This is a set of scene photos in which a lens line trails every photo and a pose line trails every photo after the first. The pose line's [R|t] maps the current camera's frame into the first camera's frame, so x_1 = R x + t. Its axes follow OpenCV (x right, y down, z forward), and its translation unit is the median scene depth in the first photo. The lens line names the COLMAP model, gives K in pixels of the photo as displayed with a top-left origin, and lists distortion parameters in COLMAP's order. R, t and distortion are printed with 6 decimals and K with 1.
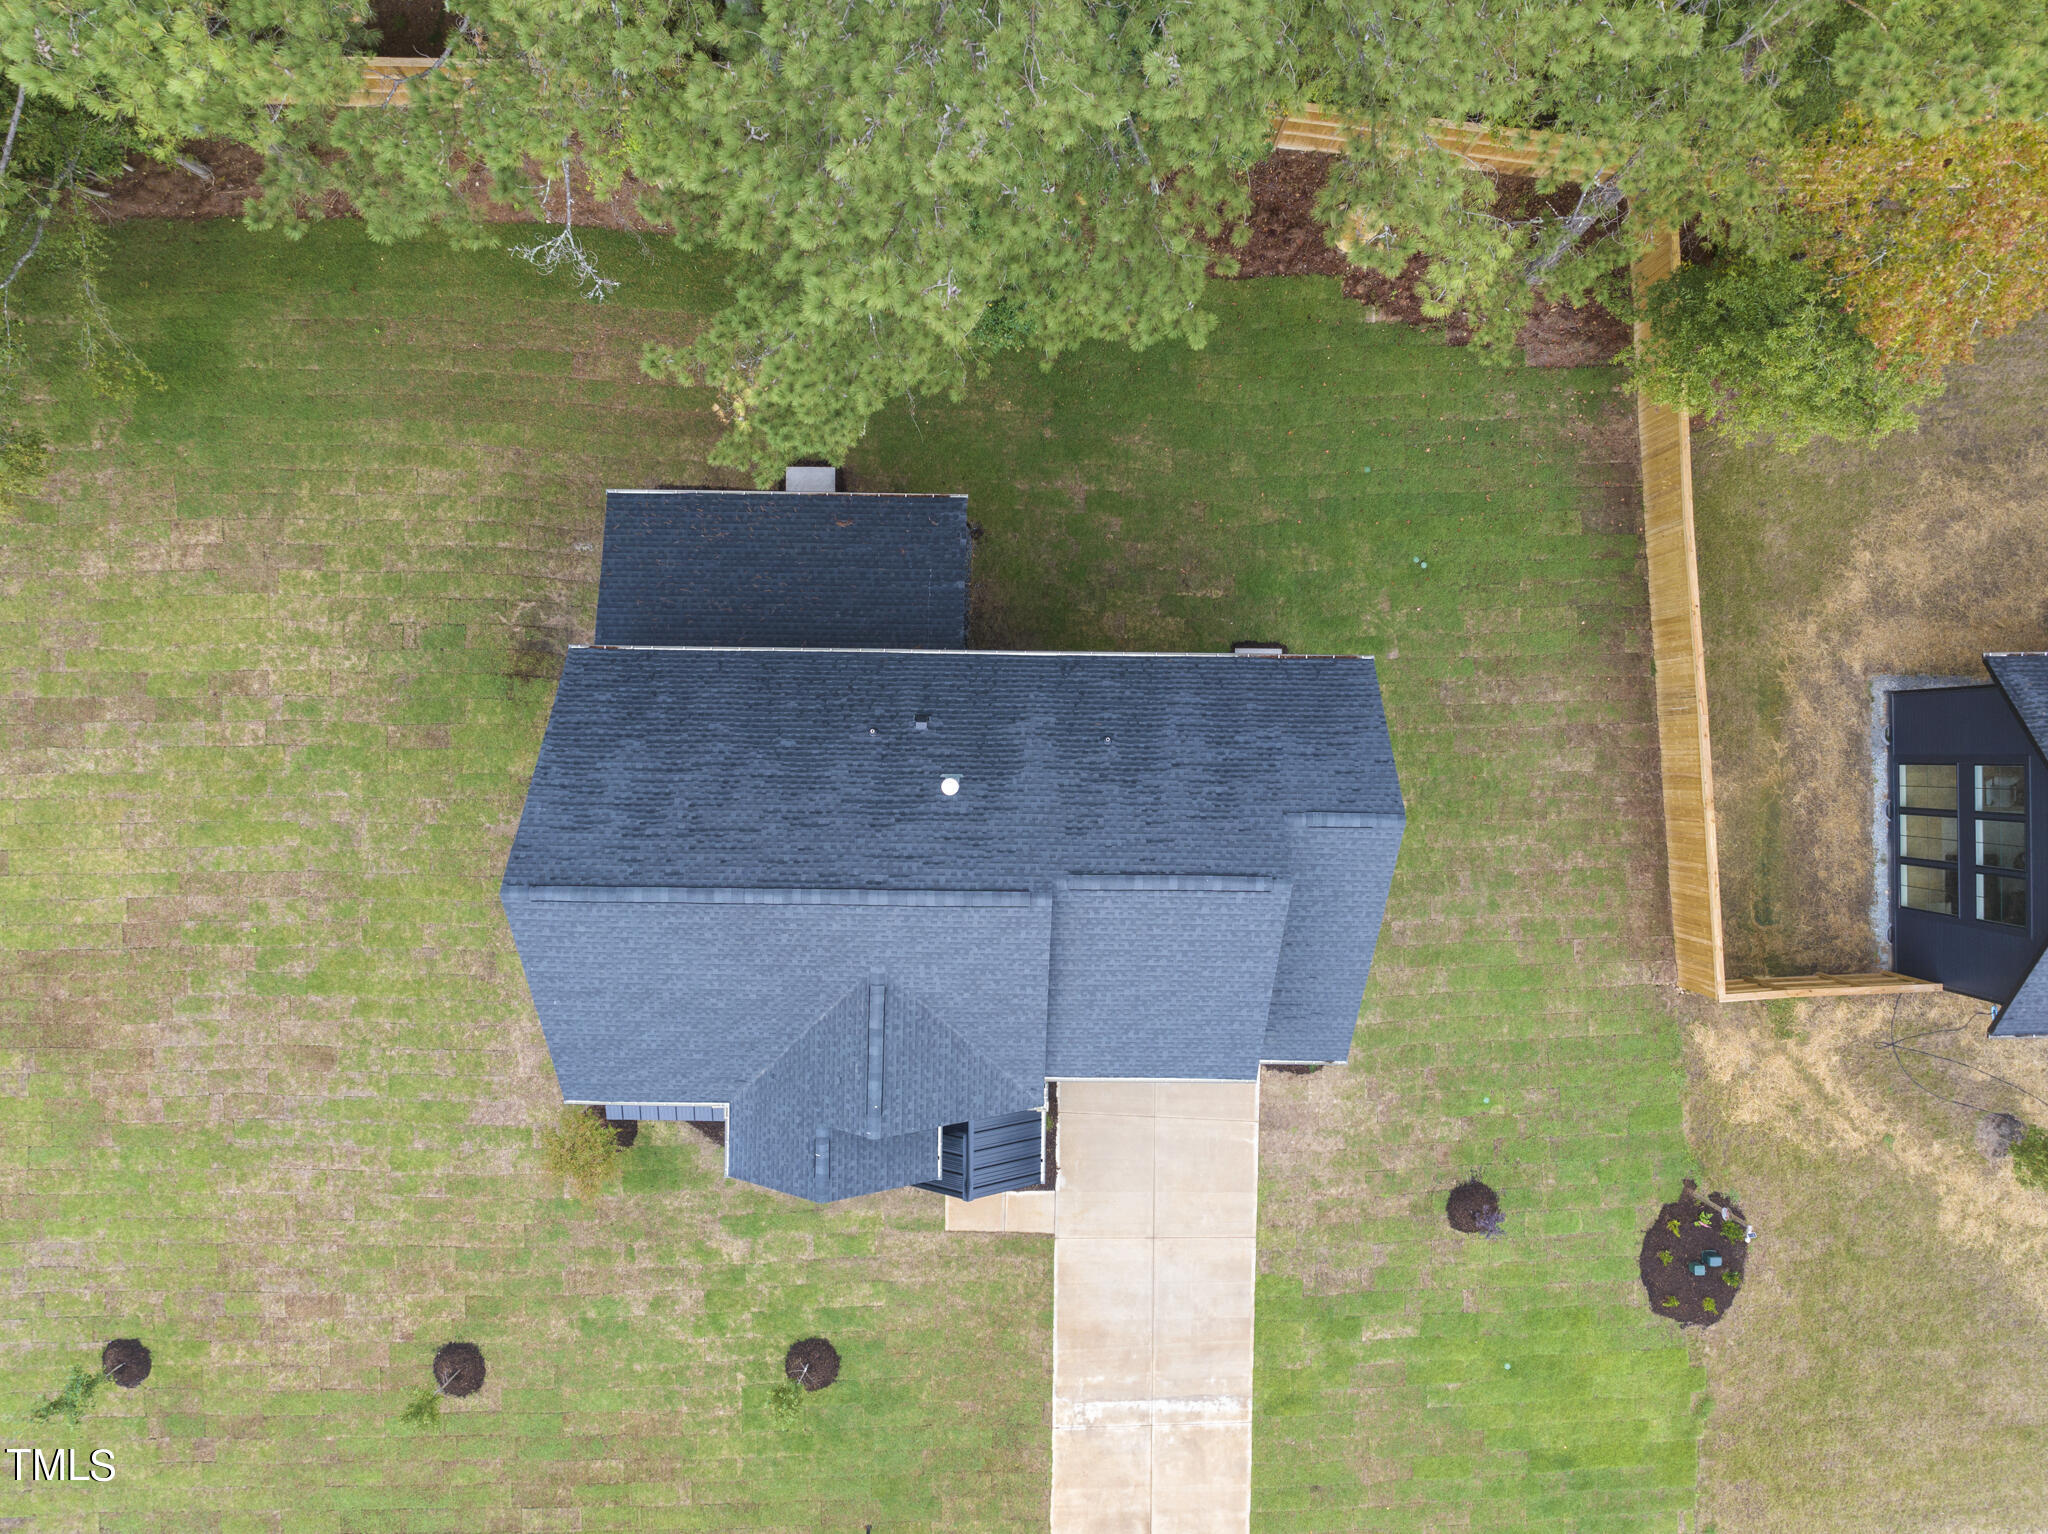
lens RADIAL K [[1440.6, 0, 1024.0], [0, 1440.6, 767.0], [0, 0, 1]] dist [-0.047440, 0.005538]
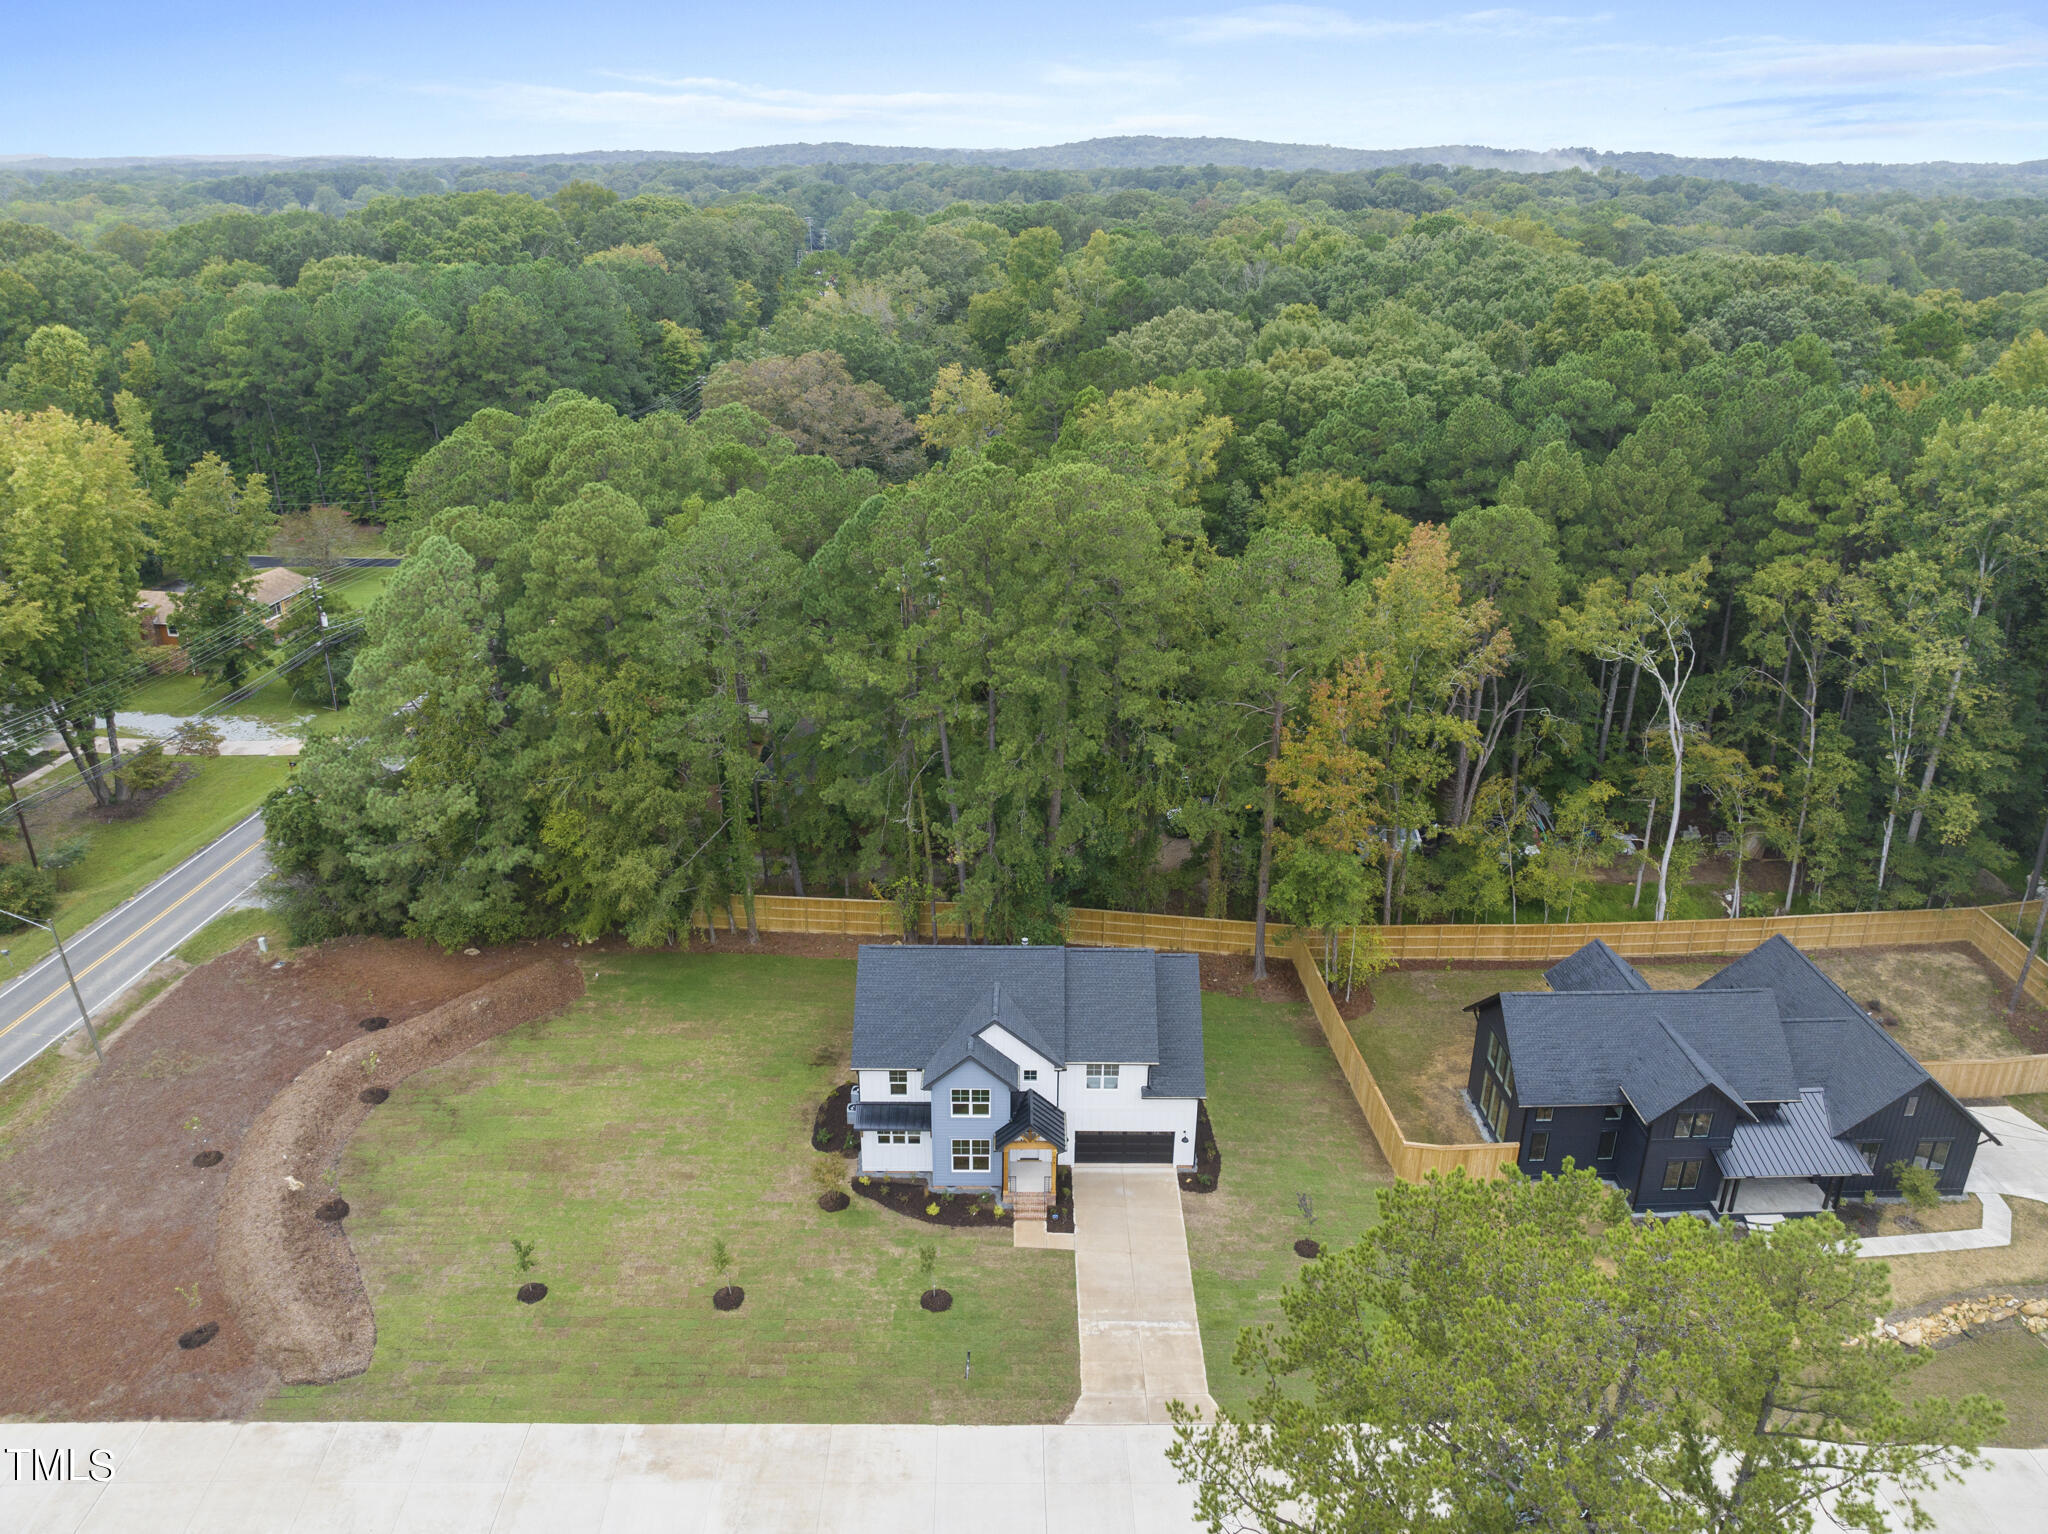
lens RADIAL K [[1440.6, 0, 1024.0], [0, 1440.6, 767.0], [0, 0, 1]] dist [-0.047440, 0.005538]
pose [[0.999926, -0.002768, 0.011817, -0.061864], [0.011980, 0.381440, -0.924316, 1.748588], [-0.001949, 0.924389, 0.381445, -0.239892]]
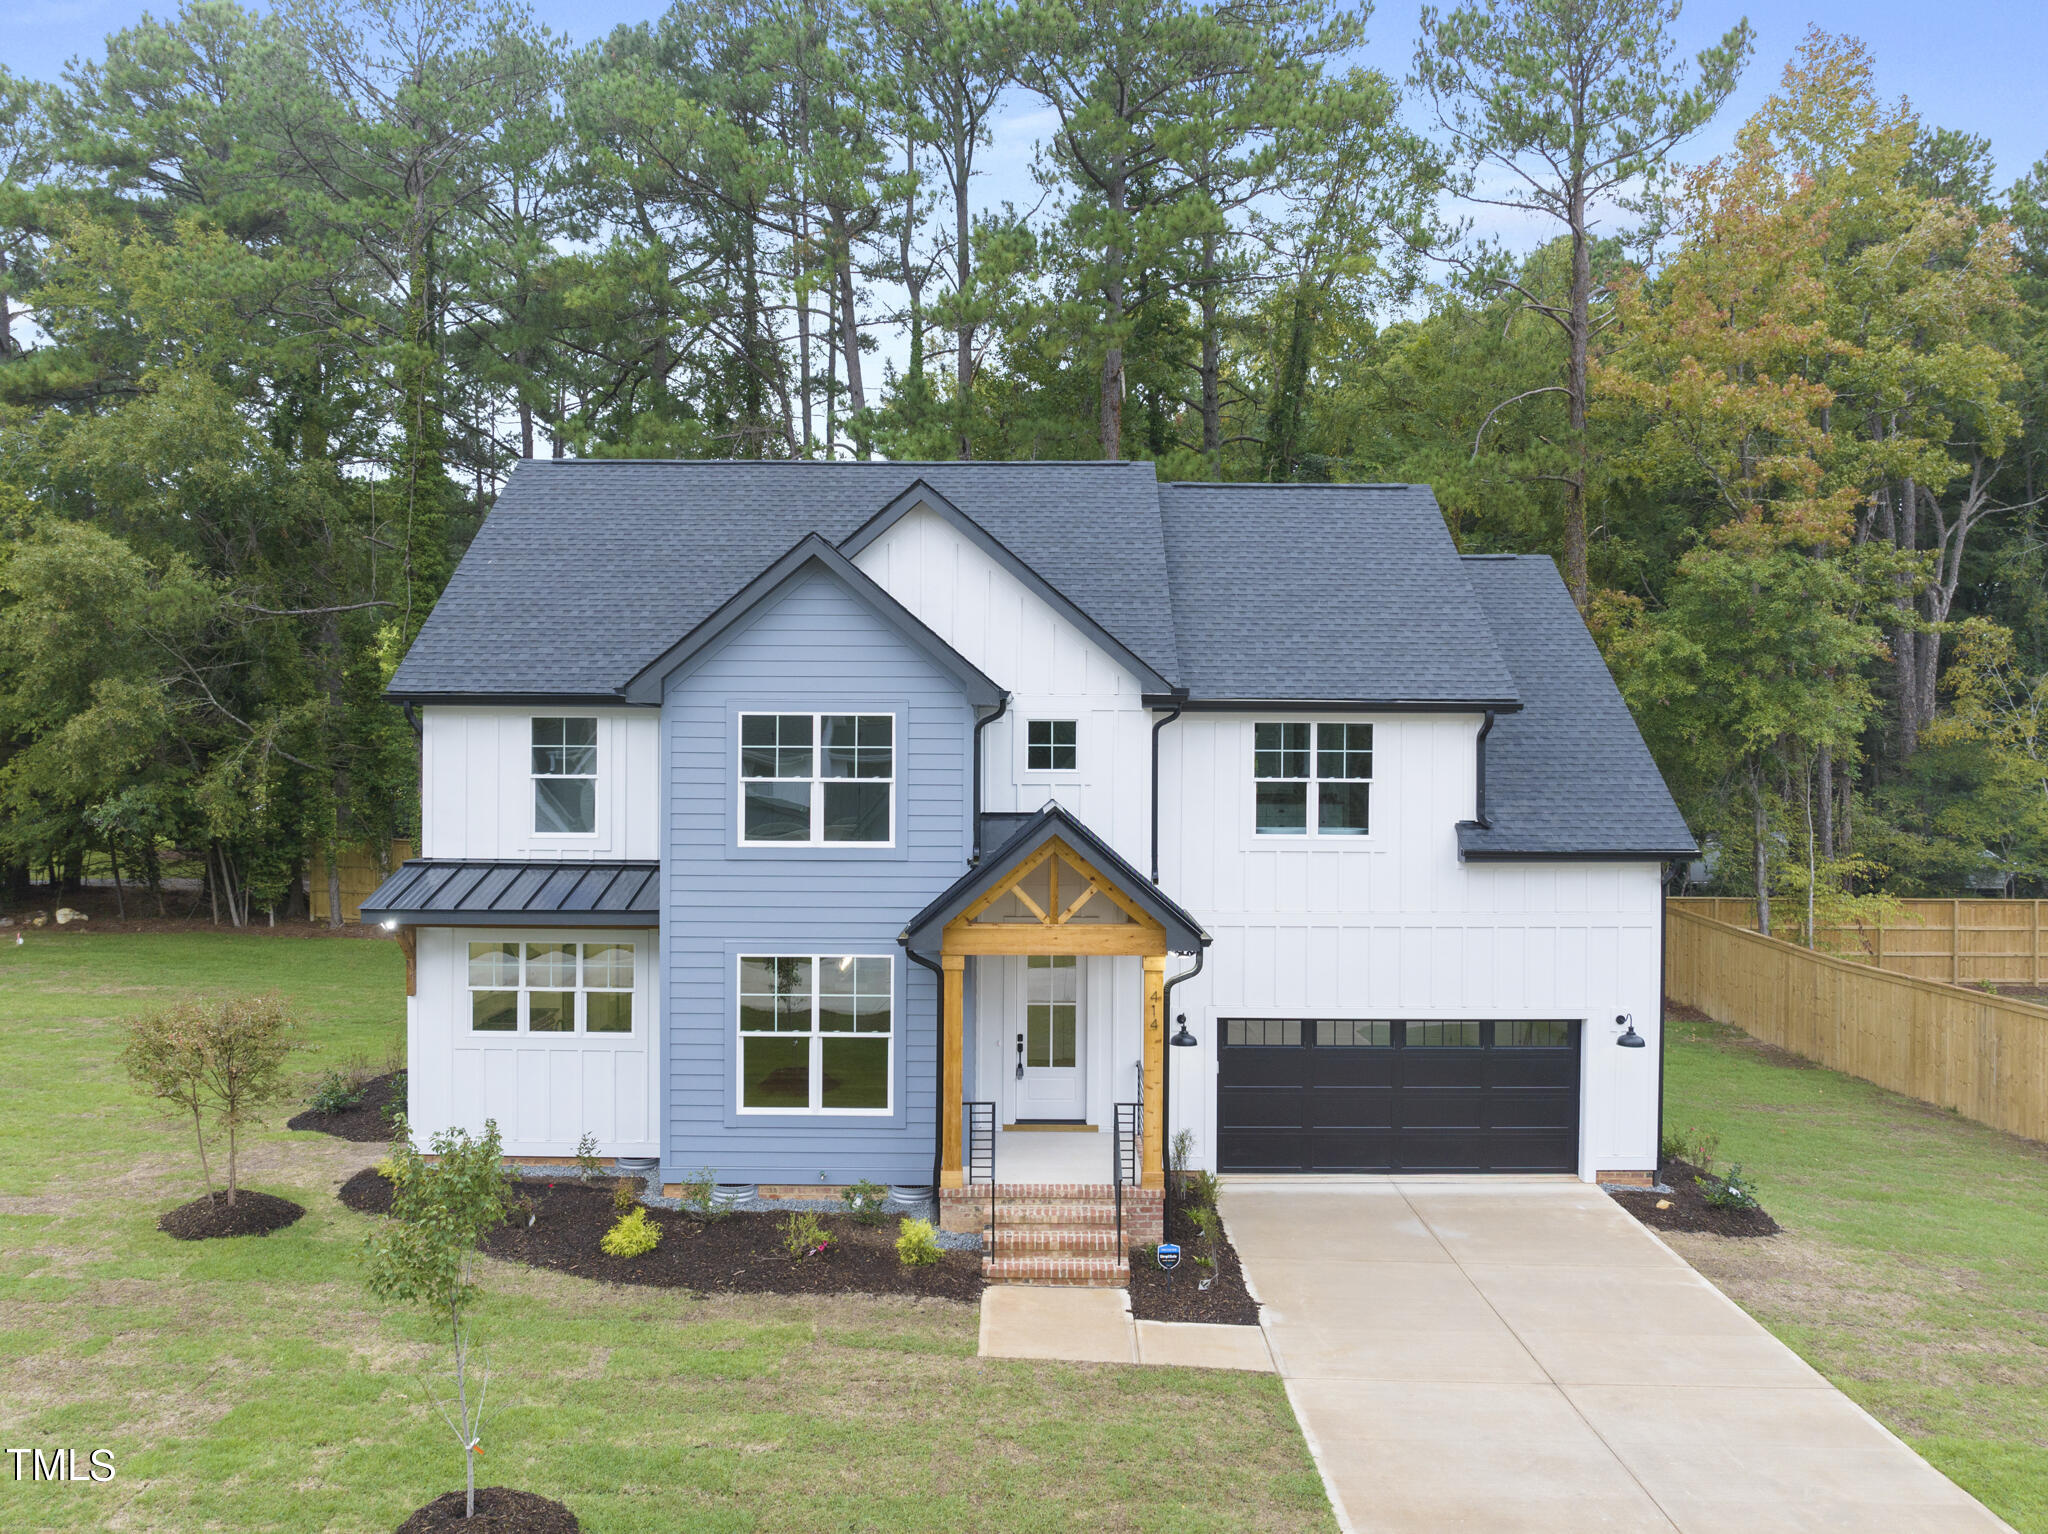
lens RADIAL K [[1451.9, 0, 1024.0], [0, 1451.9, 767.0], [0, 0, 1]] dist [-0.042717, 0.002785]
pose [[0.999993, -0.000509, 0.003728, -0.044432], [0.003728, 0.000998, -0.999993, 0.688354], [0.000505, 0.999999, 0.001000, 0.846954]]
